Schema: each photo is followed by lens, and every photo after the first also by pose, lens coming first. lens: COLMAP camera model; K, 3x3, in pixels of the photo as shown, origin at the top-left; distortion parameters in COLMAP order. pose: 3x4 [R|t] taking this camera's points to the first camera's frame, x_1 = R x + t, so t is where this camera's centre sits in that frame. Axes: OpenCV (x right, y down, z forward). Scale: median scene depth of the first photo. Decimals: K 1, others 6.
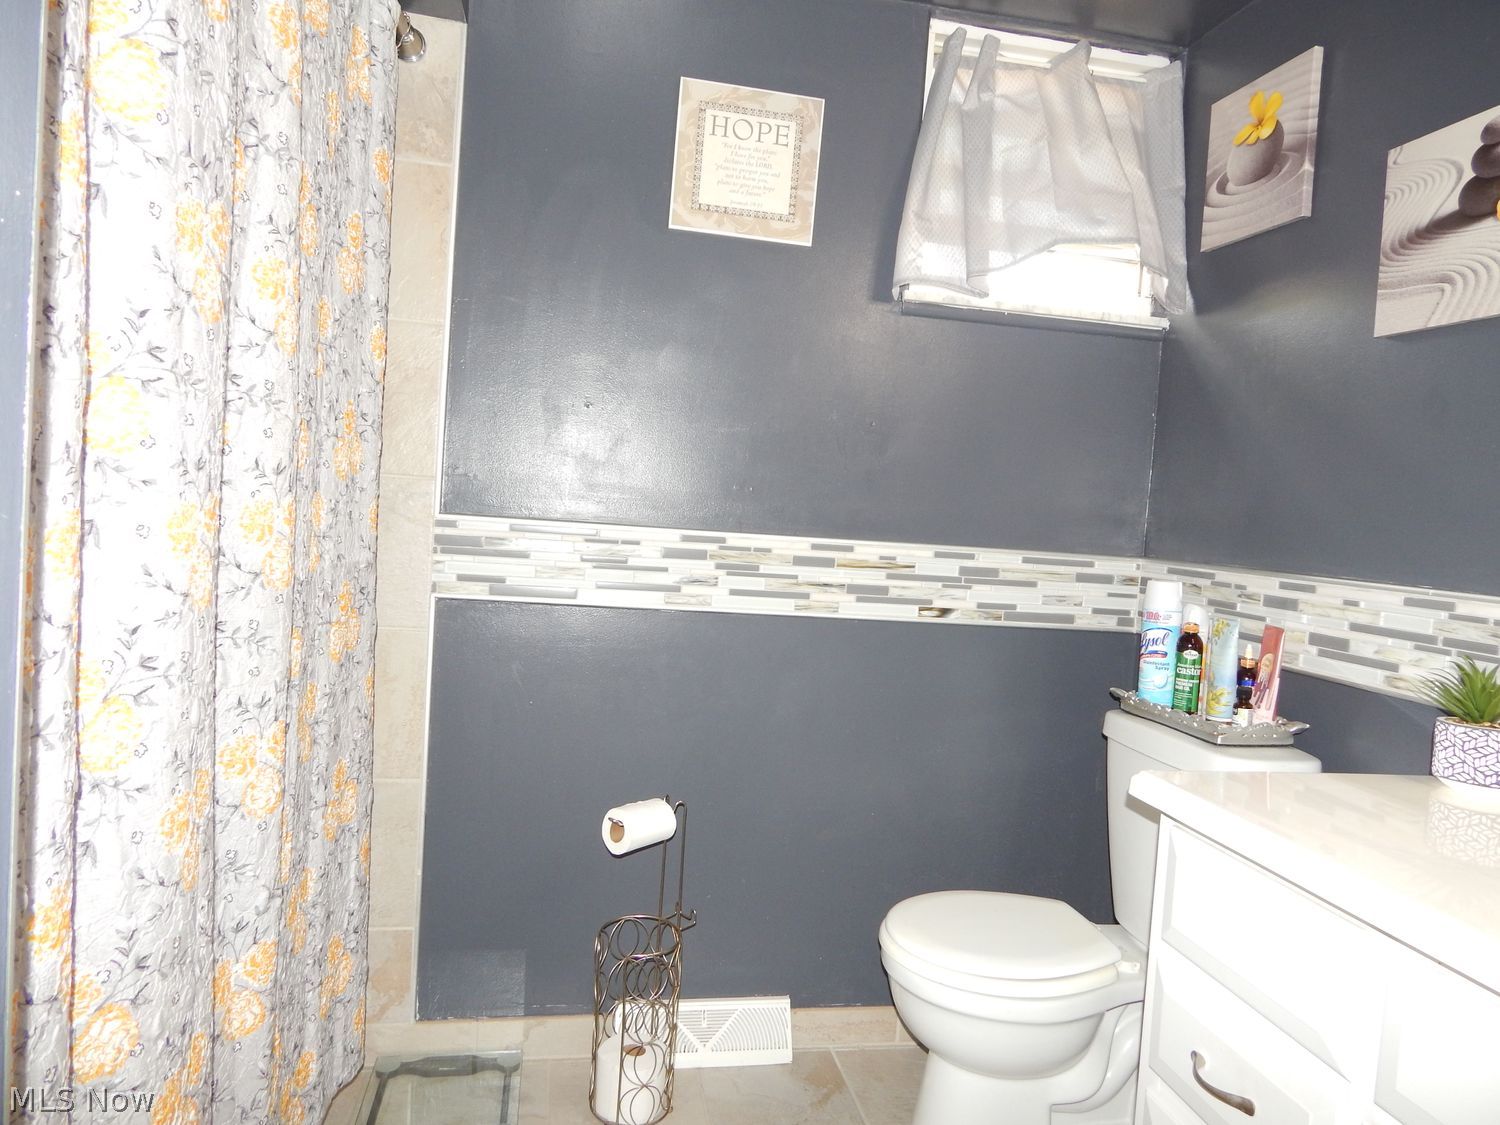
lens RADIAL K [[992.6, 0, 743.4], [0, 992.6, 560.8], [0, 0, 1]] dist [-0.000720, -0.005908]
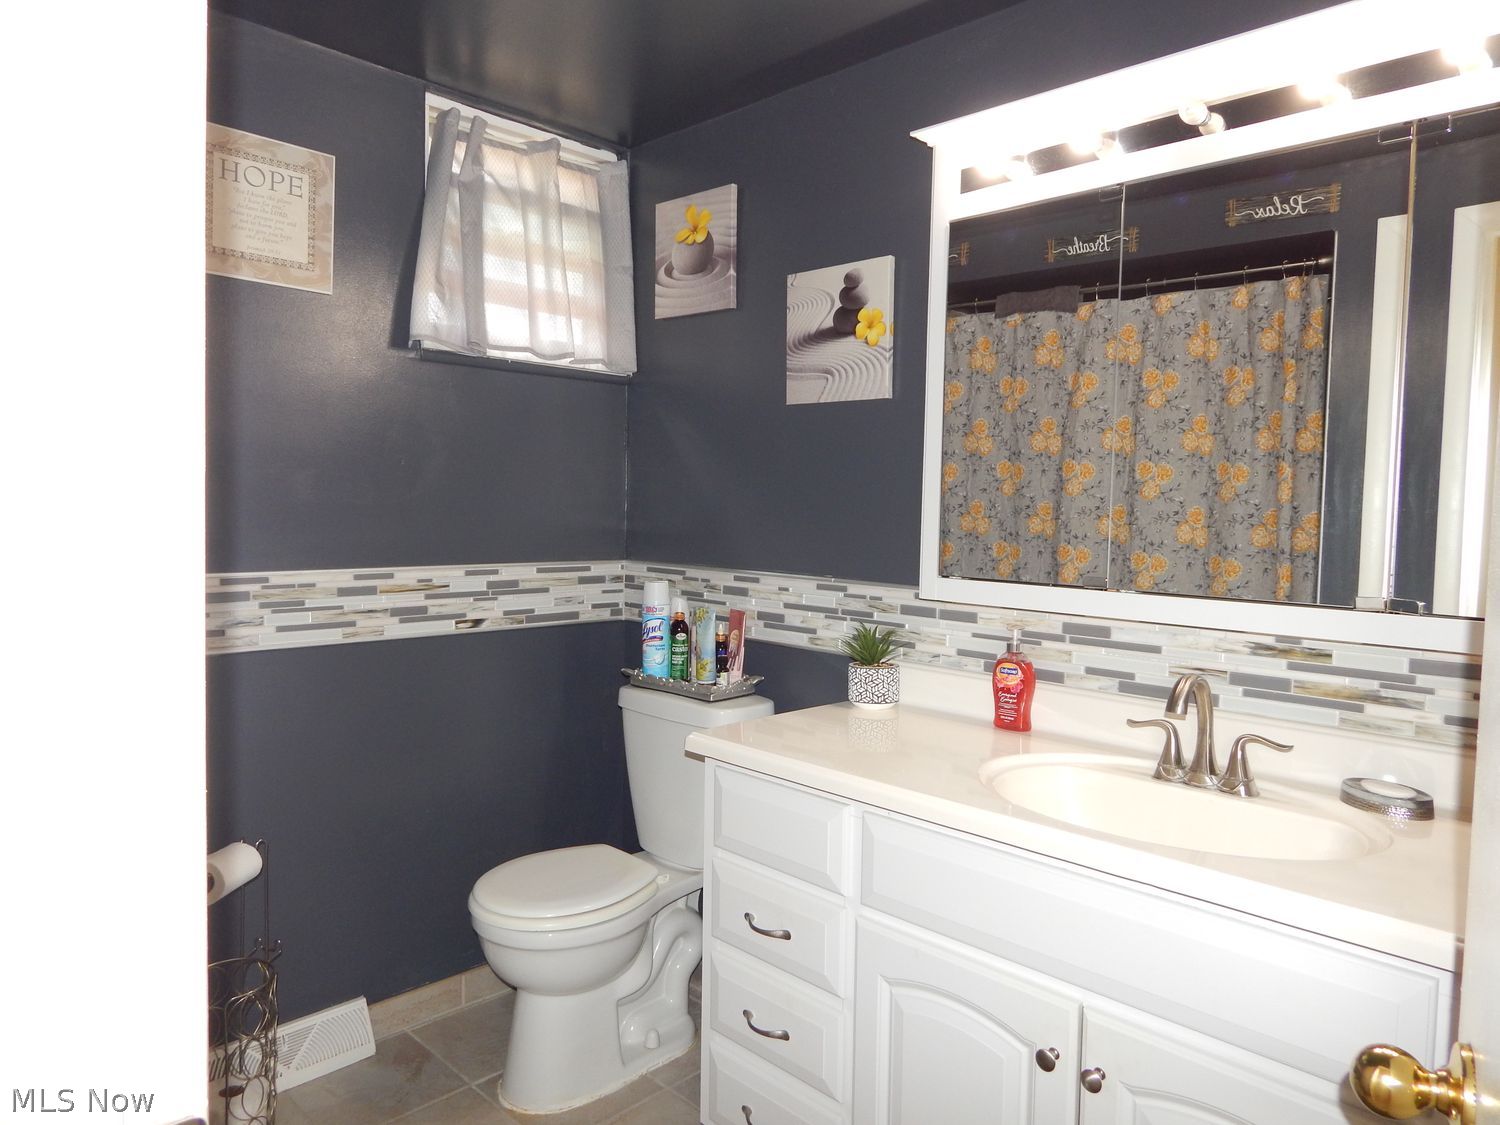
lens RADIAL K [[992.6, 0, 753.9], [0, 992.6, 561.6], [0, 0, 1]] dist [-0.000720, -0.005908]
pose [[0.818819, -0.084549, 0.567791, -0.191533], [0.065942, 0.996400, 0.053277, -0.062151], [-0.570251, -0.006183, 0.821447, -0.126880]]
